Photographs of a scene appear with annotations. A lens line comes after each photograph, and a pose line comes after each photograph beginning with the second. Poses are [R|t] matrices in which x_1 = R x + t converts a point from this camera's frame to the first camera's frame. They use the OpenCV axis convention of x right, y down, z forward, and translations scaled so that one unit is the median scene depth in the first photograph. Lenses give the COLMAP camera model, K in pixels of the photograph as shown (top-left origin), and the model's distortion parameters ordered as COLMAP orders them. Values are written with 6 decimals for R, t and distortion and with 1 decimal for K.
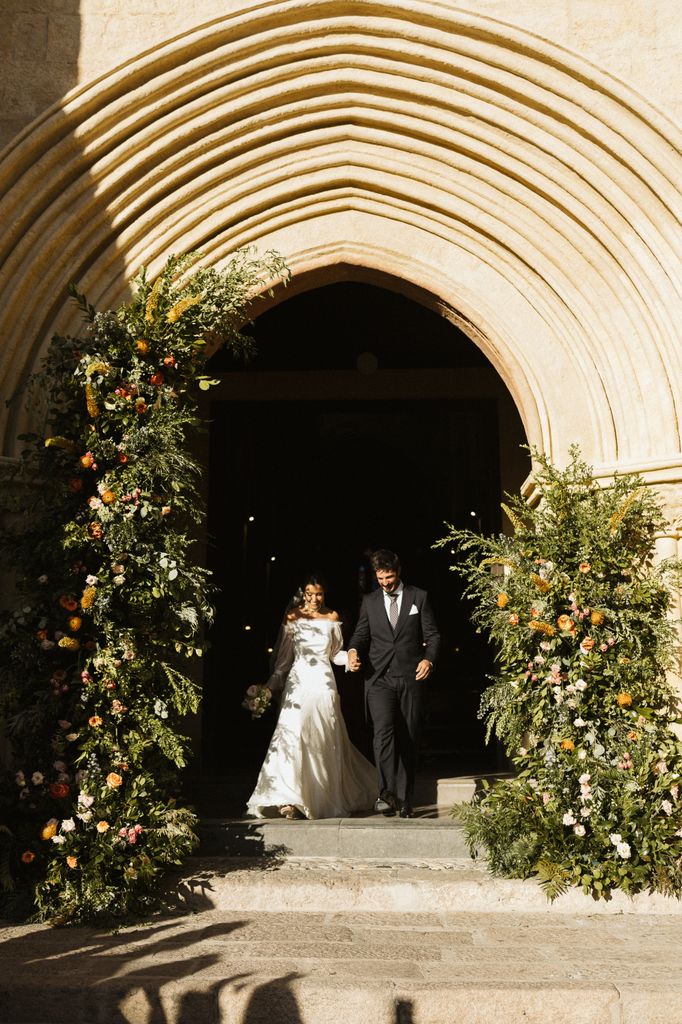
lens RADIAL K [[806.8, 0, 341.0], [0, 806.8, 512.0], [0, 0, 1]] dist [-0.001229, -0.001244]
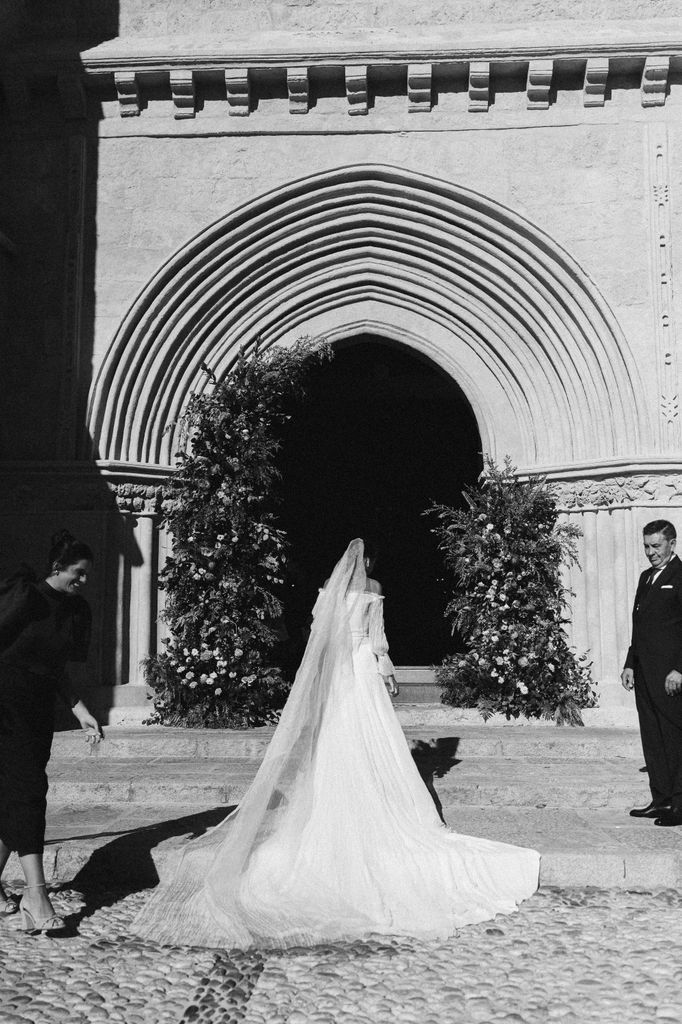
lens RADIAL K [[968.2, 0, 341.0], [0, 968.2, 512.0], [0, 0, 1]] dist [-0.005320, -0.003798]
pose [[0.999995, -0.002714, -0.001494, -0.046354], [0.002849, 0.995109, 0.098743, -0.166600], [0.001218, -0.098747, 0.995112, -0.981656]]
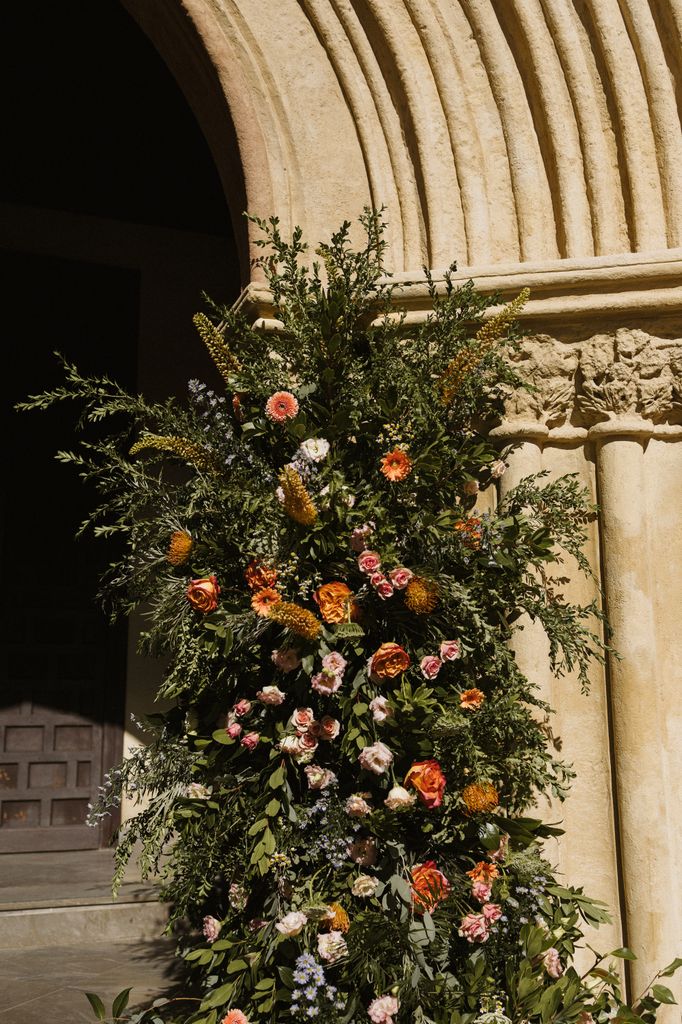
lens RADIAL K [[968.2, 0, 341.0], [0, 968.2, 512.0], [0, 0, 1]] dist [-0.005320, -0.003798]
pose [[0.913118, 0.072792, 0.401145, 0.076084], [-0.086453, 0.996127, 0.016033, 0.078173], [-0.398424, -0.049320, 0.915874, 0.526448]]
